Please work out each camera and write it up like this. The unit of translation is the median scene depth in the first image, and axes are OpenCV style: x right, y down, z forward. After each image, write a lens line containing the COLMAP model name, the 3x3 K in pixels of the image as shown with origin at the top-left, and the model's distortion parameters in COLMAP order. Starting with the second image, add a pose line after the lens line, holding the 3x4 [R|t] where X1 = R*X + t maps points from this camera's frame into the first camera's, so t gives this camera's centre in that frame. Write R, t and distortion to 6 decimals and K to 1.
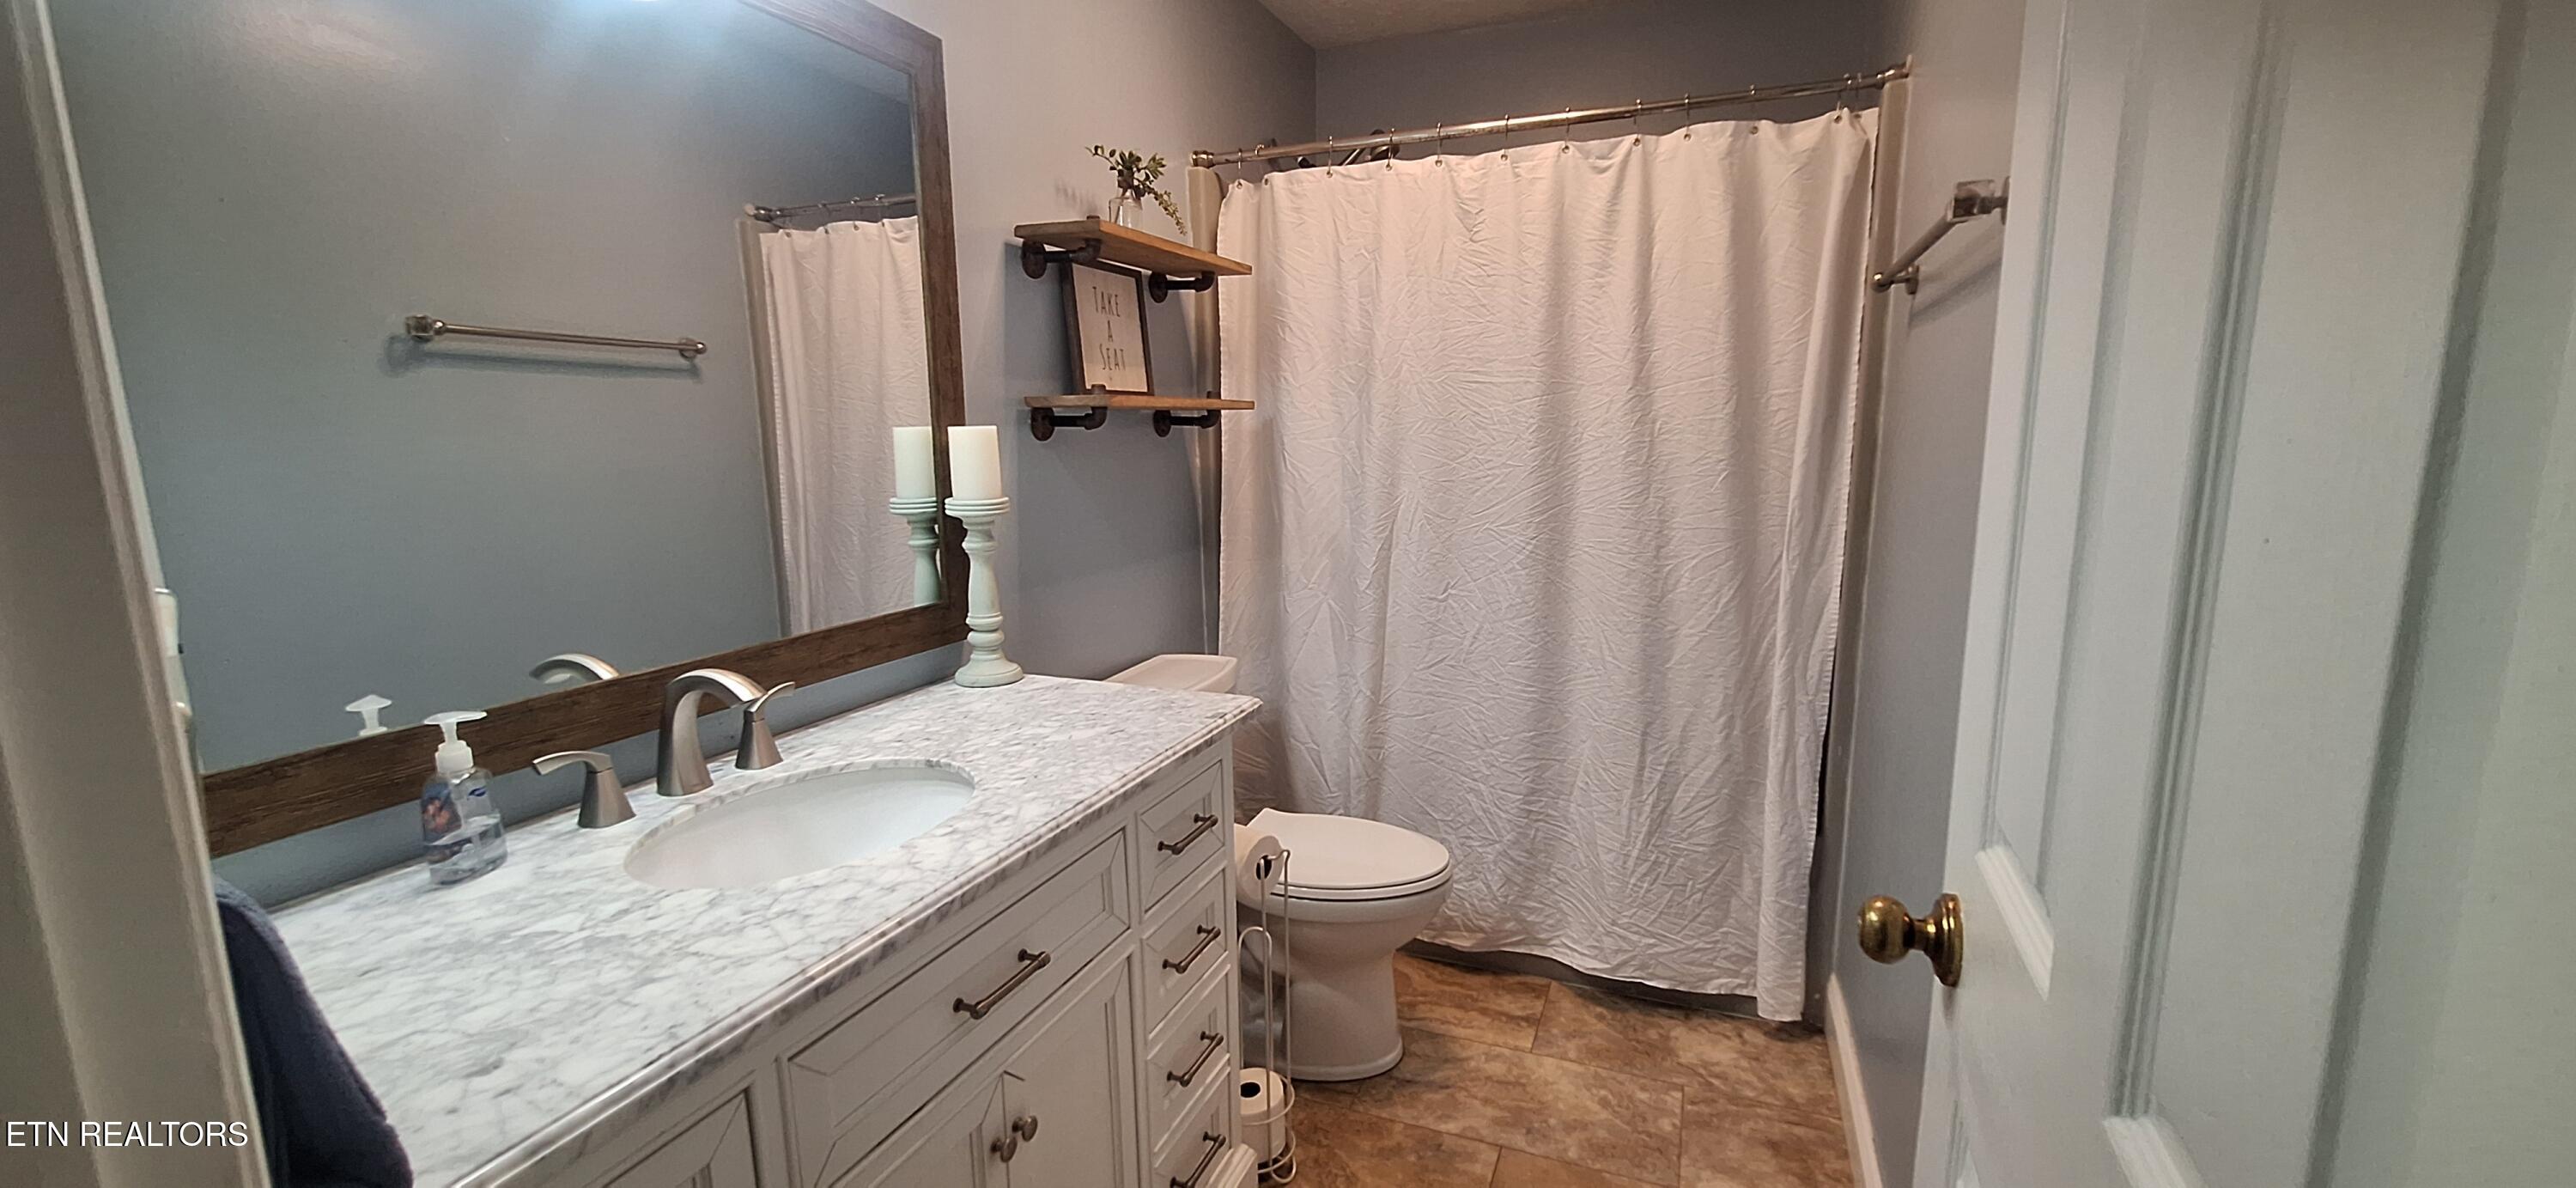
lens RADIAL K [[1019.9, 0, 1291.6], [0, 1019.9, 596.5], [0, 0, 1]] dist [-0.003055, 0.001687]
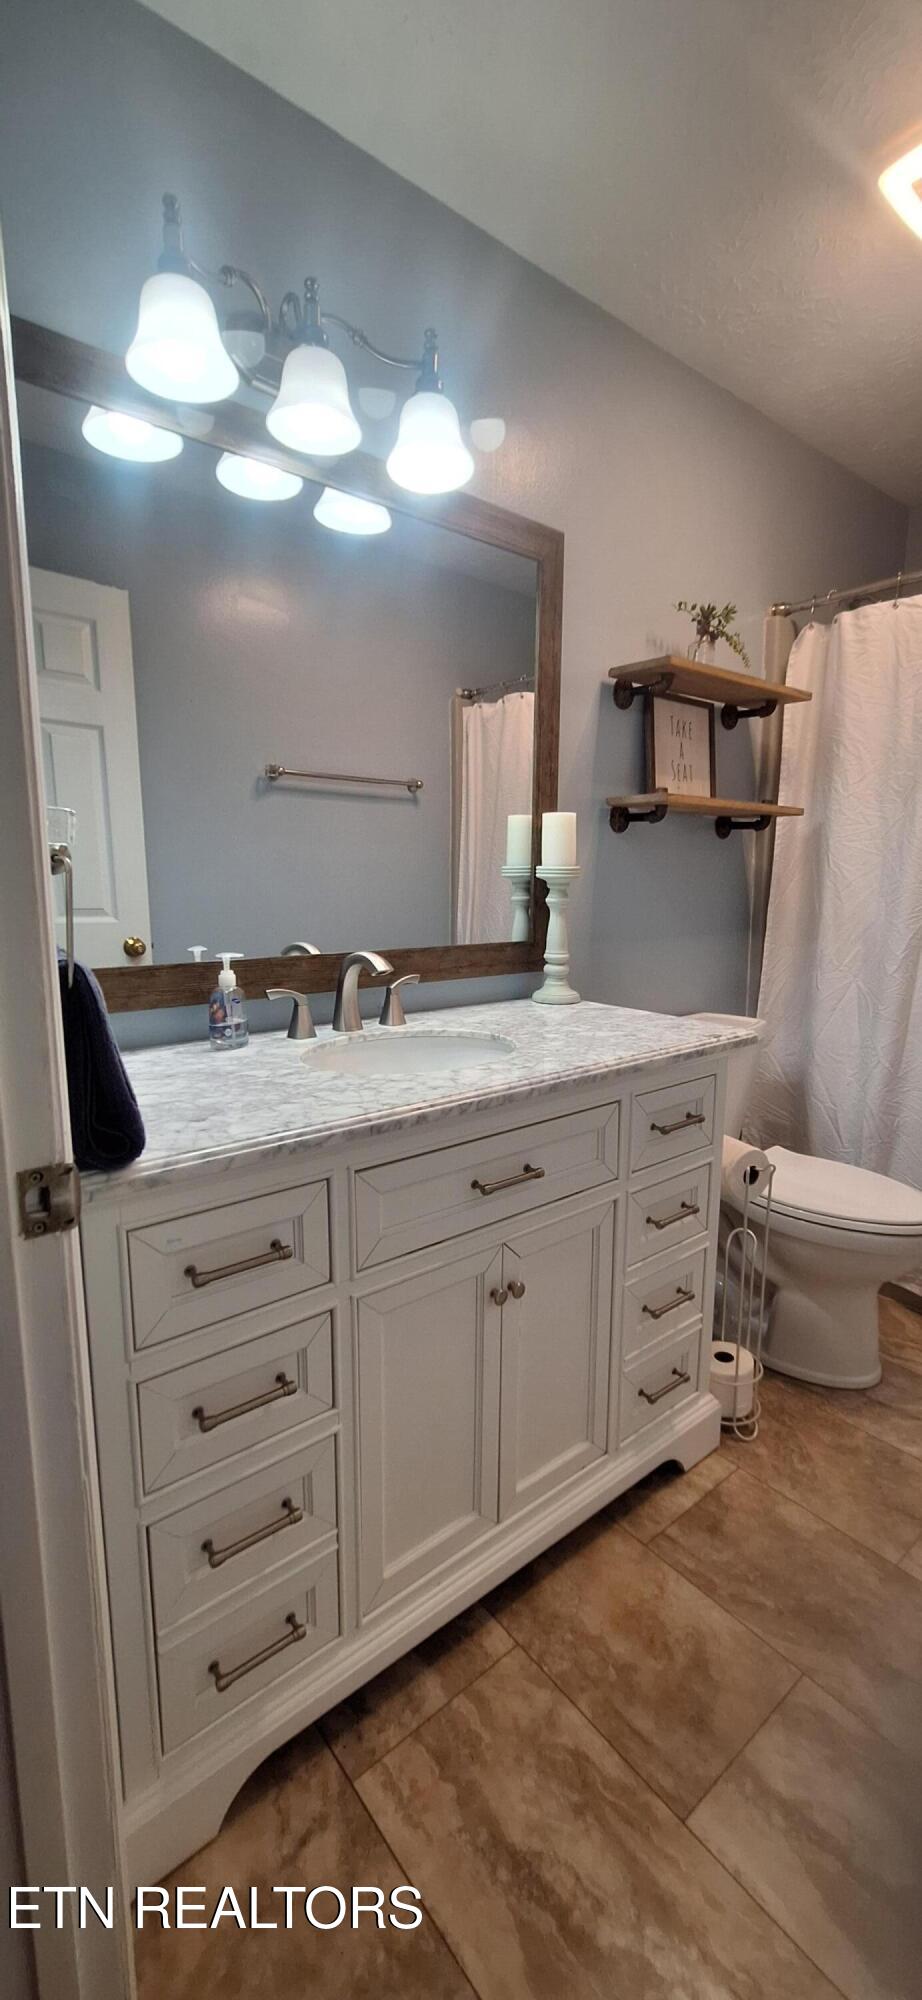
lens RADIAL K [[791.7, 0, 456.6], [0, 791.7, 1000.1], [0, 0, 1]] dist [-0.003055, 0.001687]
pose [[0.877105, 0.097271, -0.470346, 0.084227], [-0.096525, 0.994997, 0.025772, 0.063289], [0.470499, 0.022795, 0.882106, -0.004647]]
